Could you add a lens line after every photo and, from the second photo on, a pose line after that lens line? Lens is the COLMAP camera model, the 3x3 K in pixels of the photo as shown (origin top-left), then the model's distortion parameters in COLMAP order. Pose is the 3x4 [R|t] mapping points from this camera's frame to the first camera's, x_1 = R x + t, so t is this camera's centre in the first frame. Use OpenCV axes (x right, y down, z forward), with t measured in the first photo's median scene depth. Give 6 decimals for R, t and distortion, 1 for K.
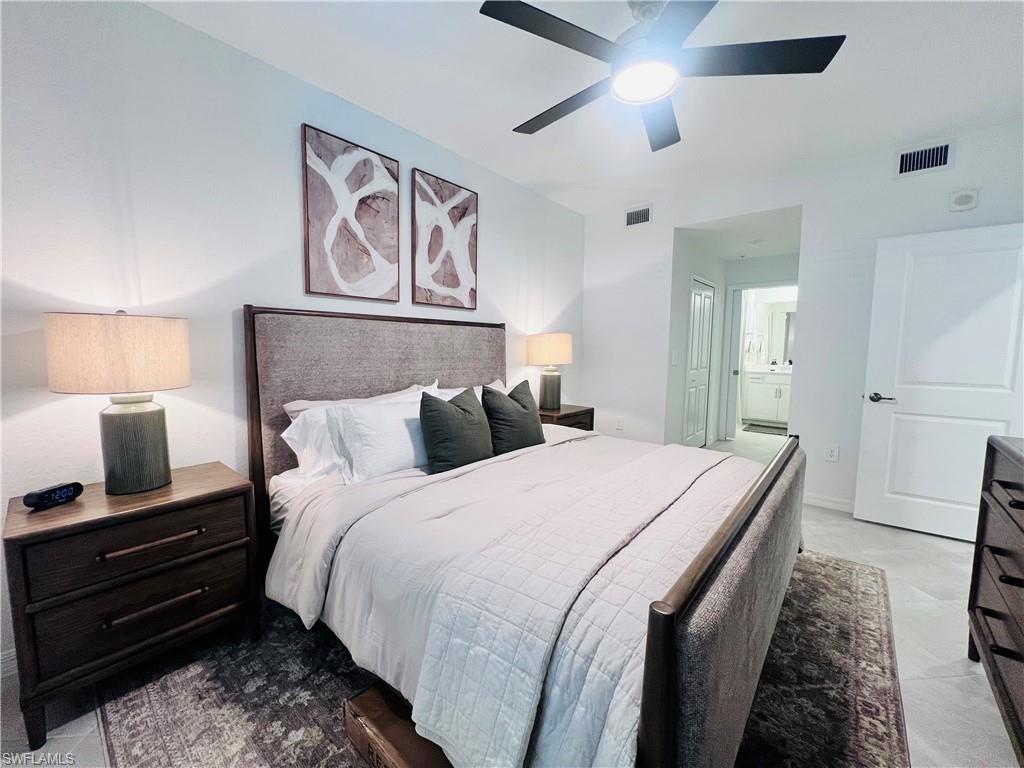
lens RADIAL K [[408.3, 0, 508.5], [0, 408.3, 382.0], [0, 0, 1]] dist [0.000430, -0.000069]
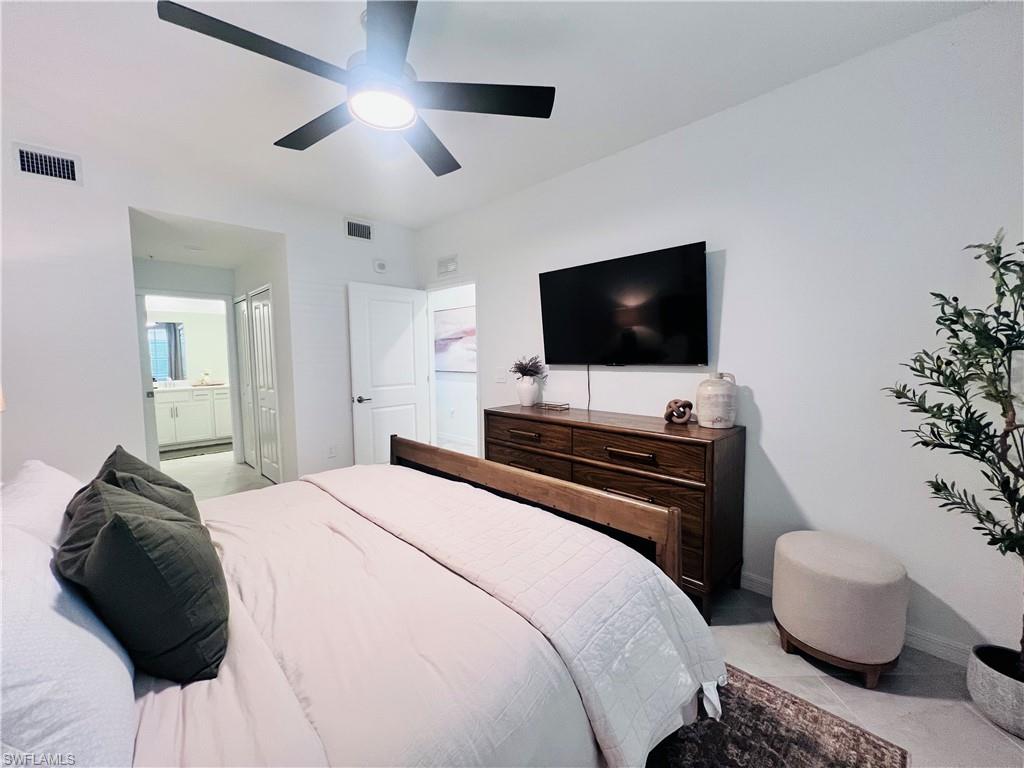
lens RADIAL K [[408.3, 0, 509.6], [0, 408.3, 384.4], [0, 0, 1]] dist [0.000430, -0.000069]
pose [[0.082878, -0.081400, 0.993230, -0.399075], [0.109388, 0.991379, 0.072121, -0.056969], [-0.990538, 0.102670, 0.091067, 0.403246]]
